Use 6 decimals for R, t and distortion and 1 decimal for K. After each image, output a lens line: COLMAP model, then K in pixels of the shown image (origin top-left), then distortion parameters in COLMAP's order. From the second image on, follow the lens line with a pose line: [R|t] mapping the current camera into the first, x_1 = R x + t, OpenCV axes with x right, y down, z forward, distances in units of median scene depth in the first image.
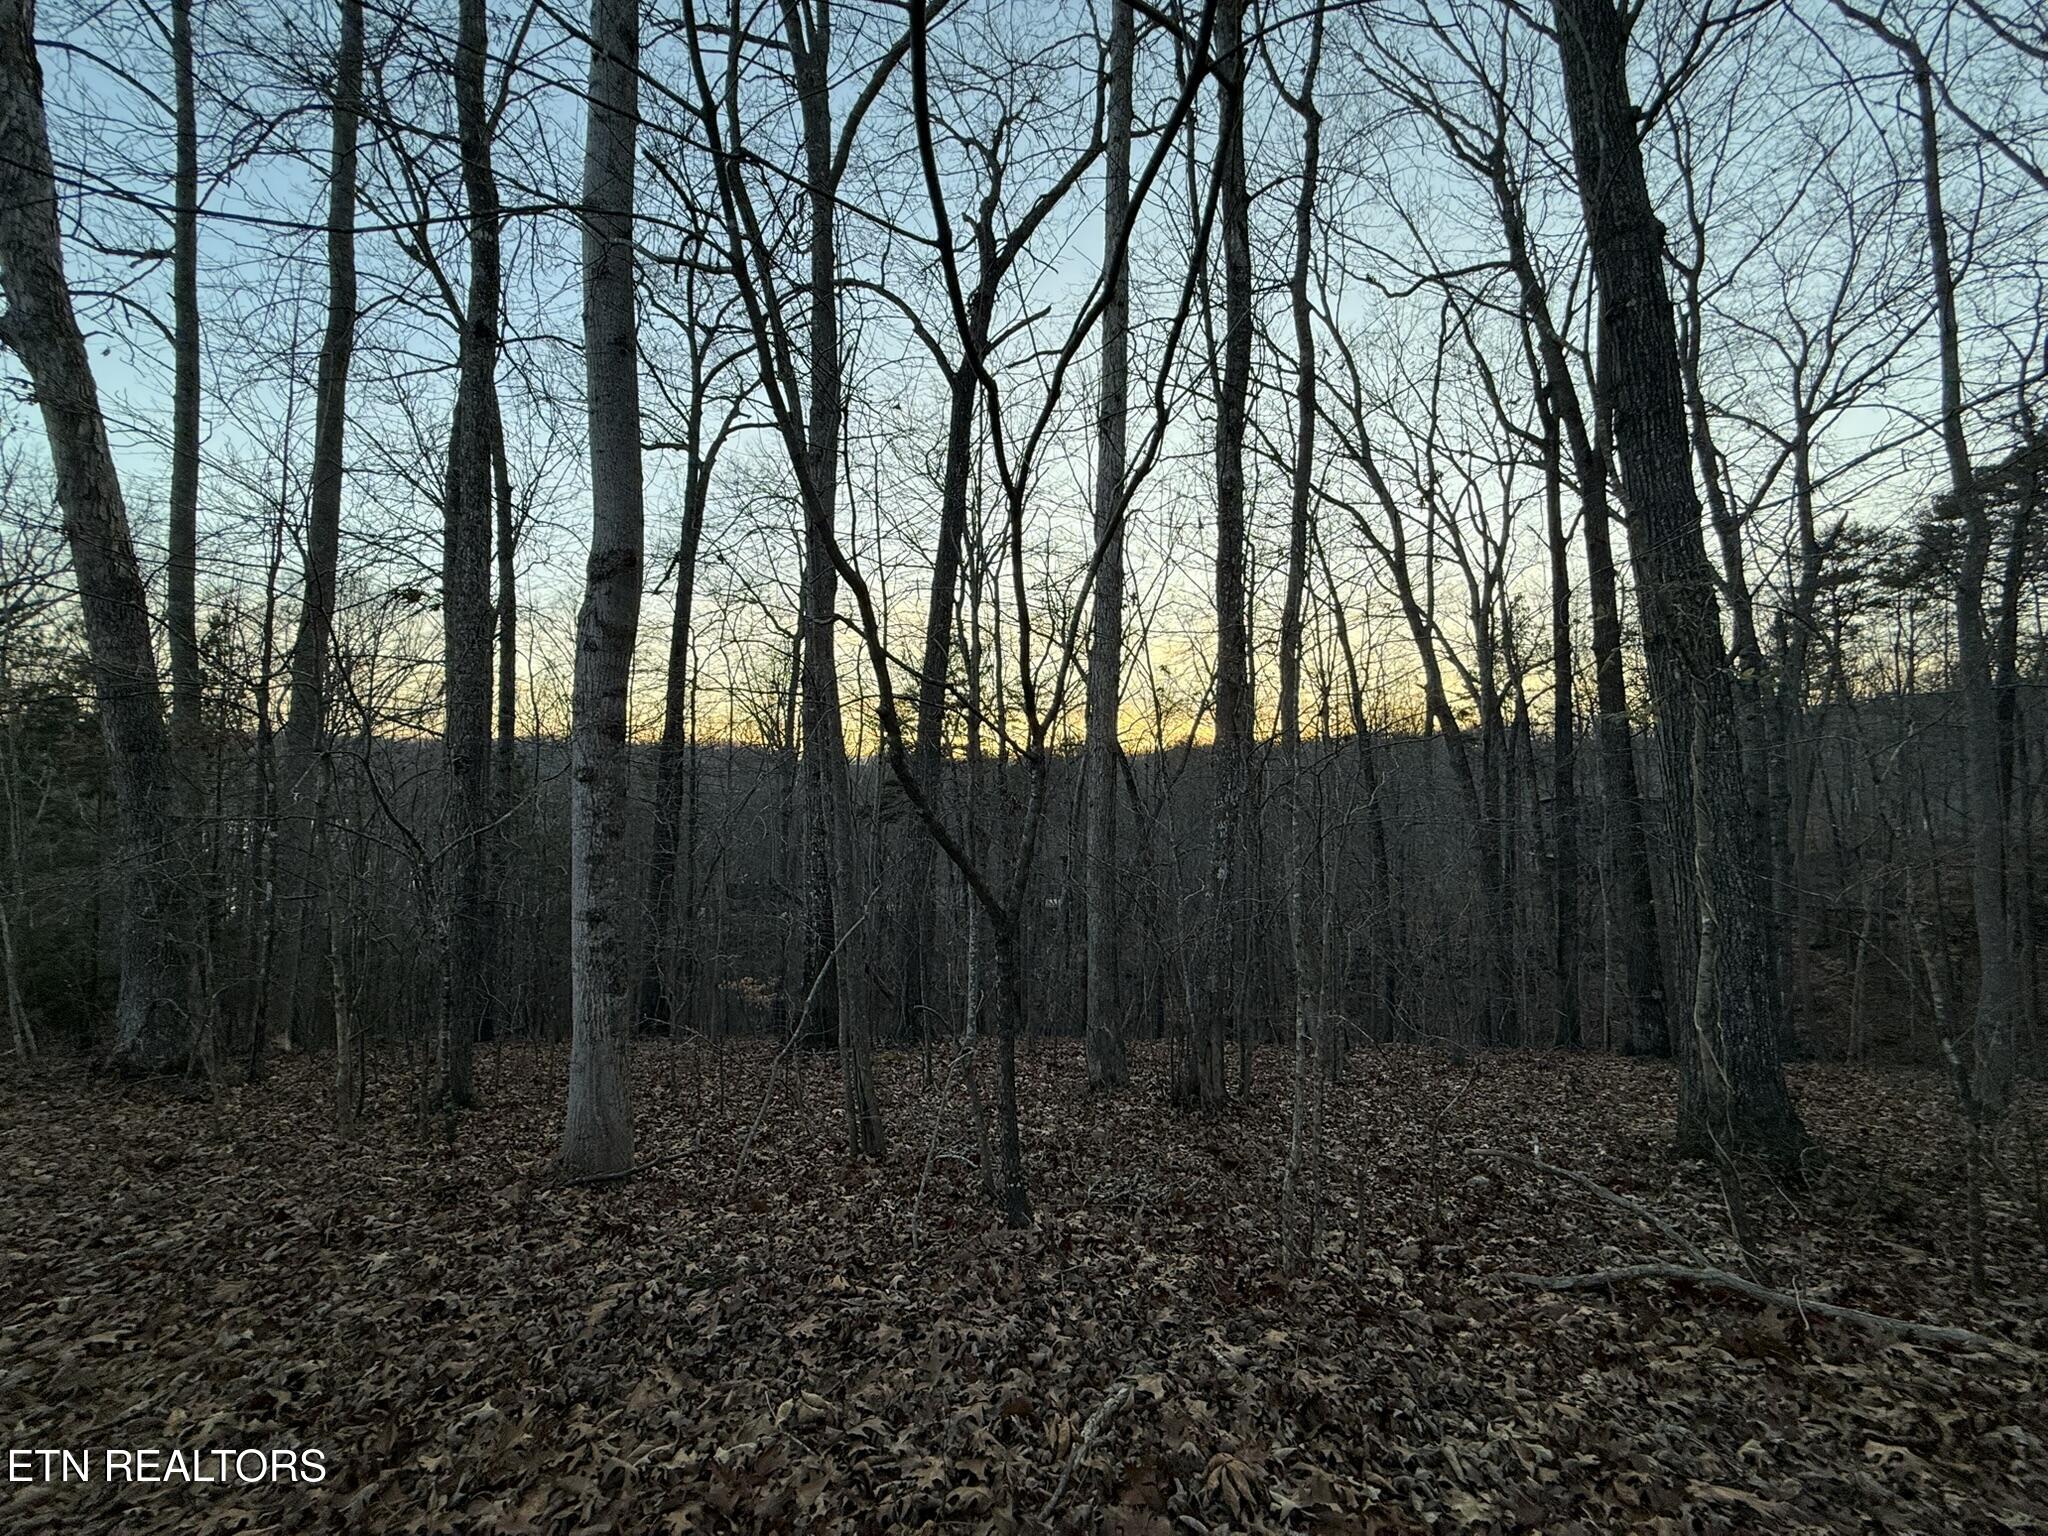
lens RADIAL K [[817.8, 0, 1015.3], [0, 817.8, 775.9], [0, 0, 1]] dist [-0.002673, 0.000368]
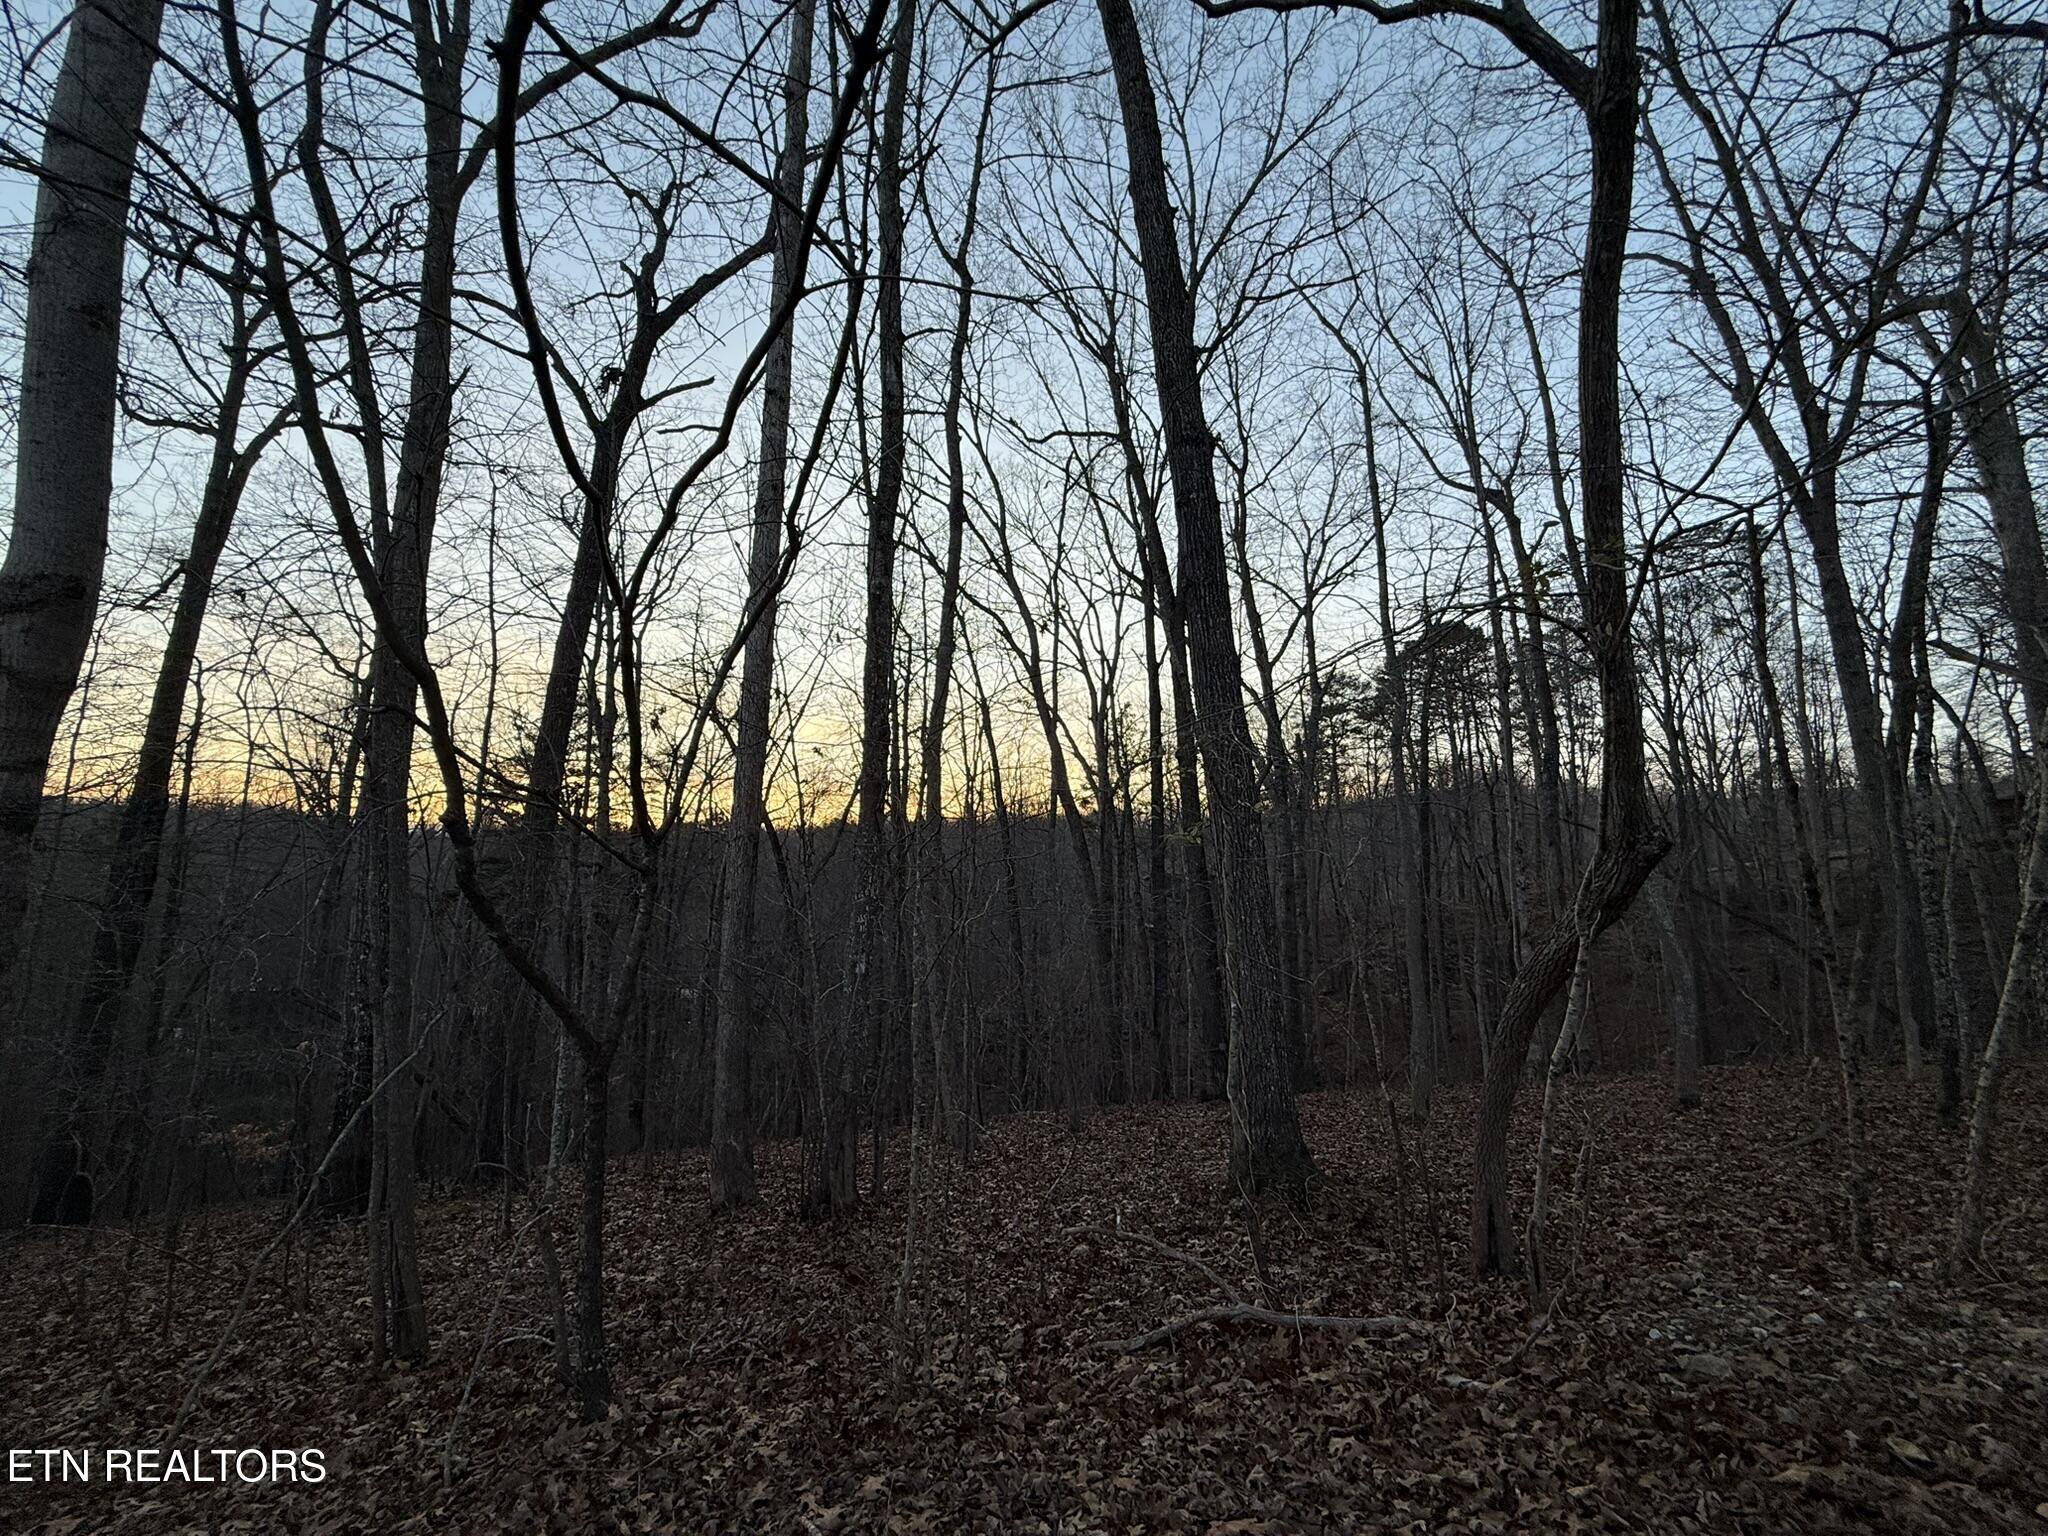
lens RADIAL K [[817.8, 0, 1026.1], [0, 817.8, 766.9], [0, 0, 1]] dist [-0.002673, 0.000368]
pose [[0.912749, 0.049407, 0.405523, 0.012123], [-0.010172, 0.995101, -0.098343, -0.017130], [-0.408395, 0.085638, 0.908779, -0.007654]]
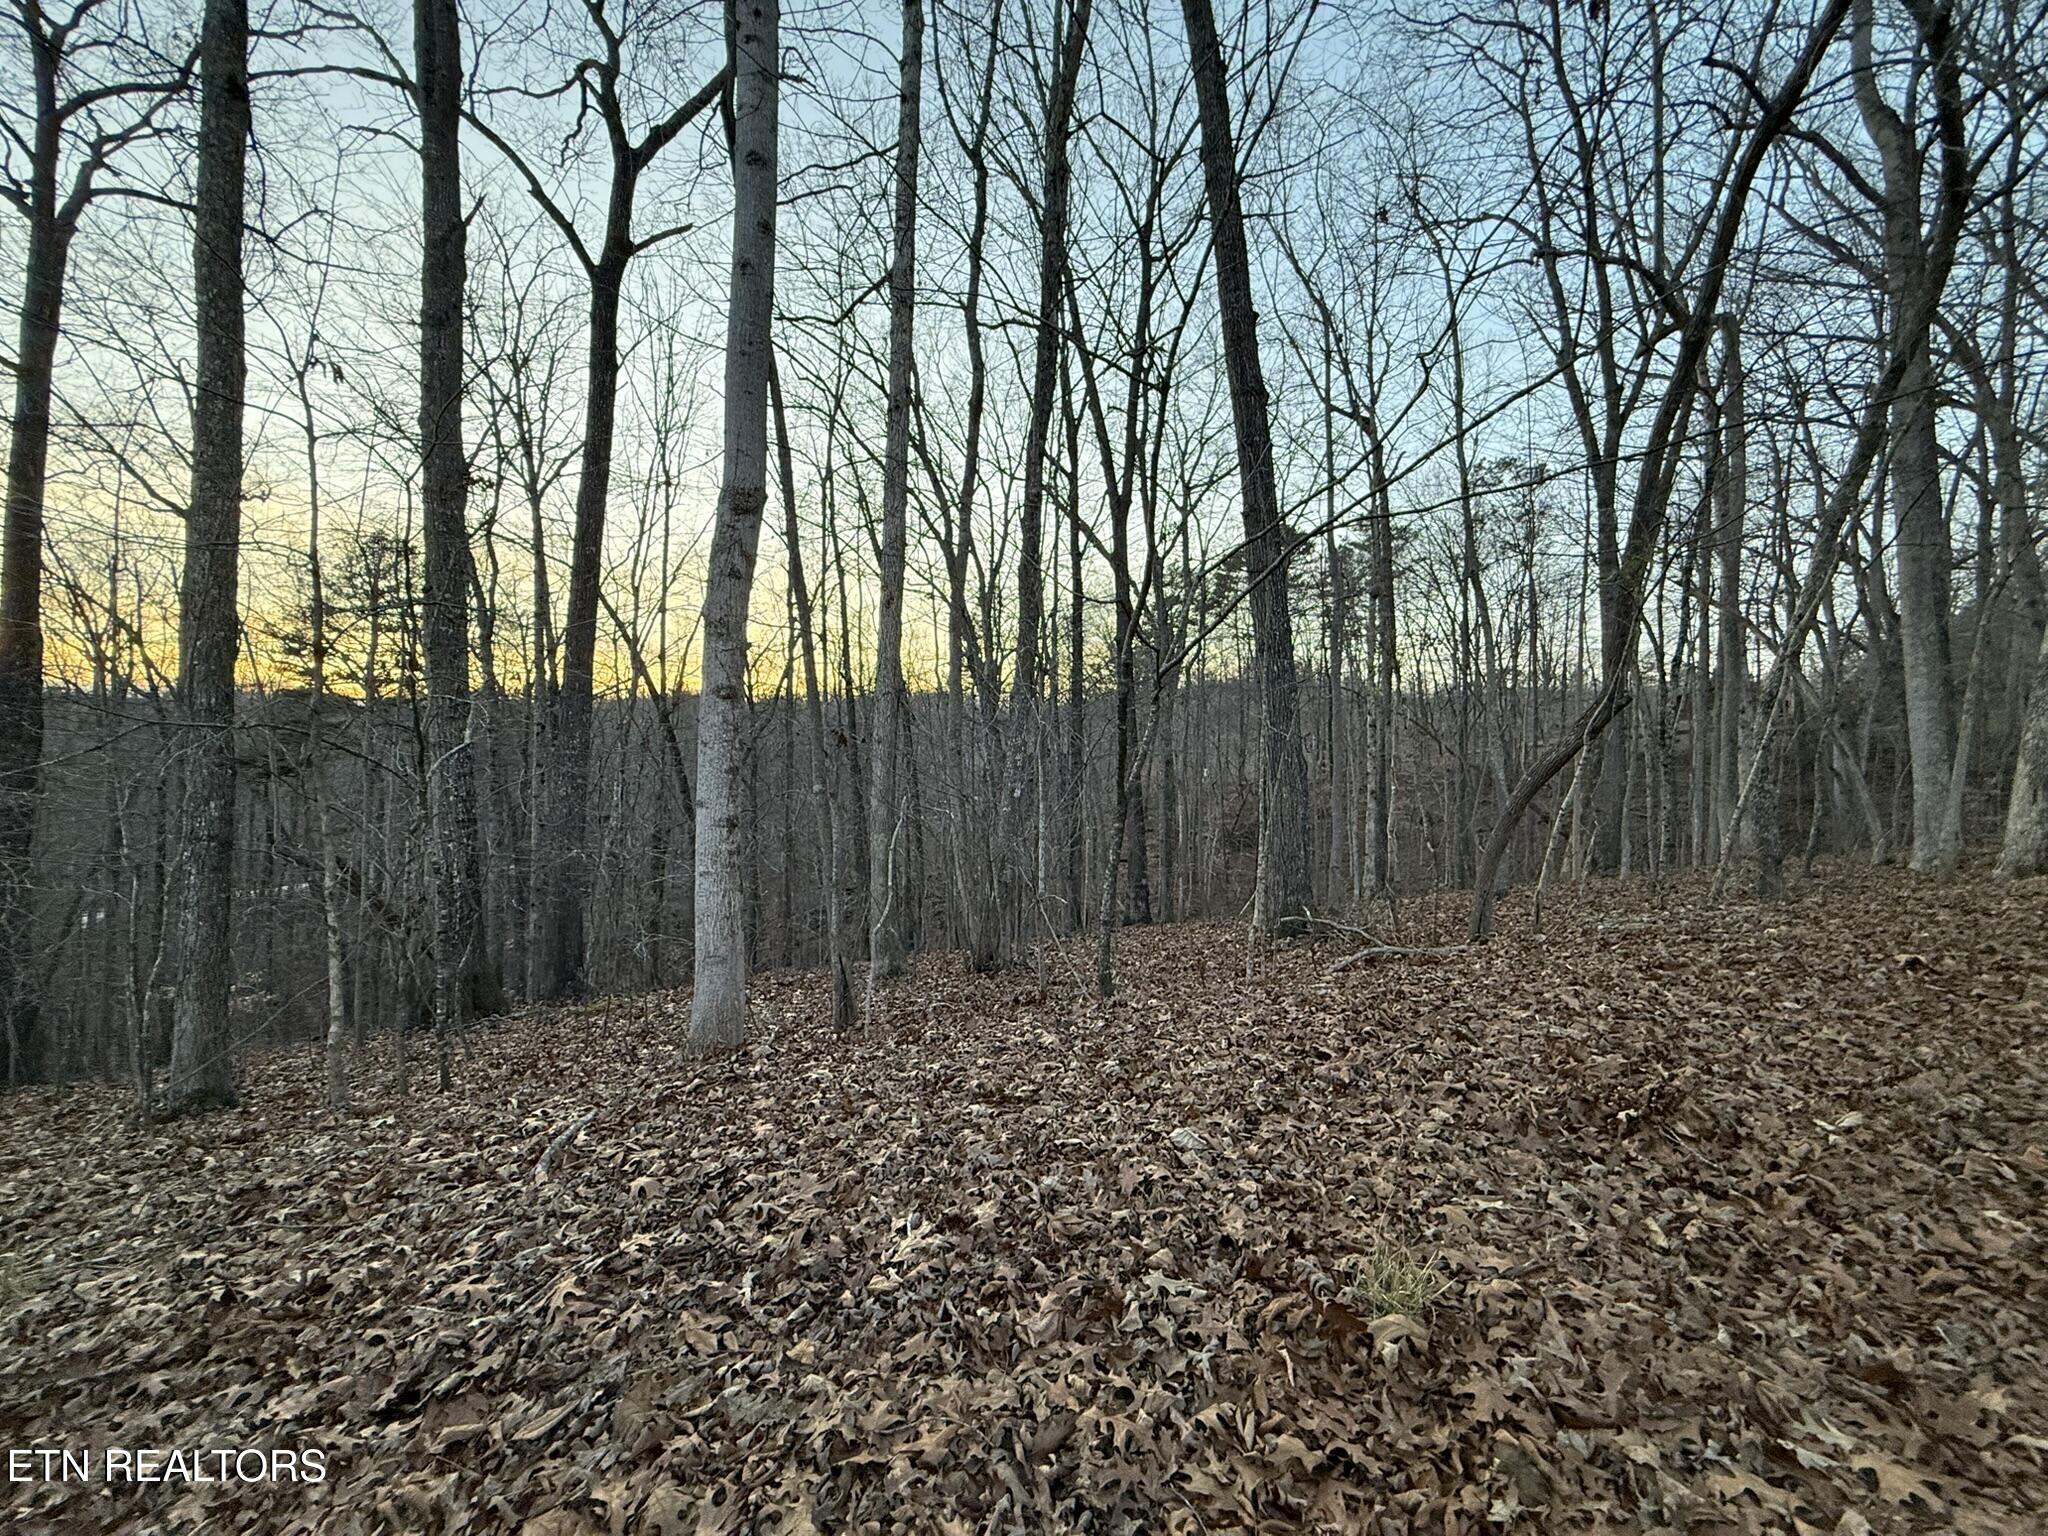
lens RADIAL K [[817.8, 0, 1025.0], [0, 817.8, 765.4], [0, 0, 1]] dist [-0.002673, 0.000368]
pose [[0.807125, 0.002182, 0.590377, -0.259175], [-0.030032, 0.998850, 0.037367, 0.010752], [-0.589616, -0.047890, 0.806262, -0.033919]]
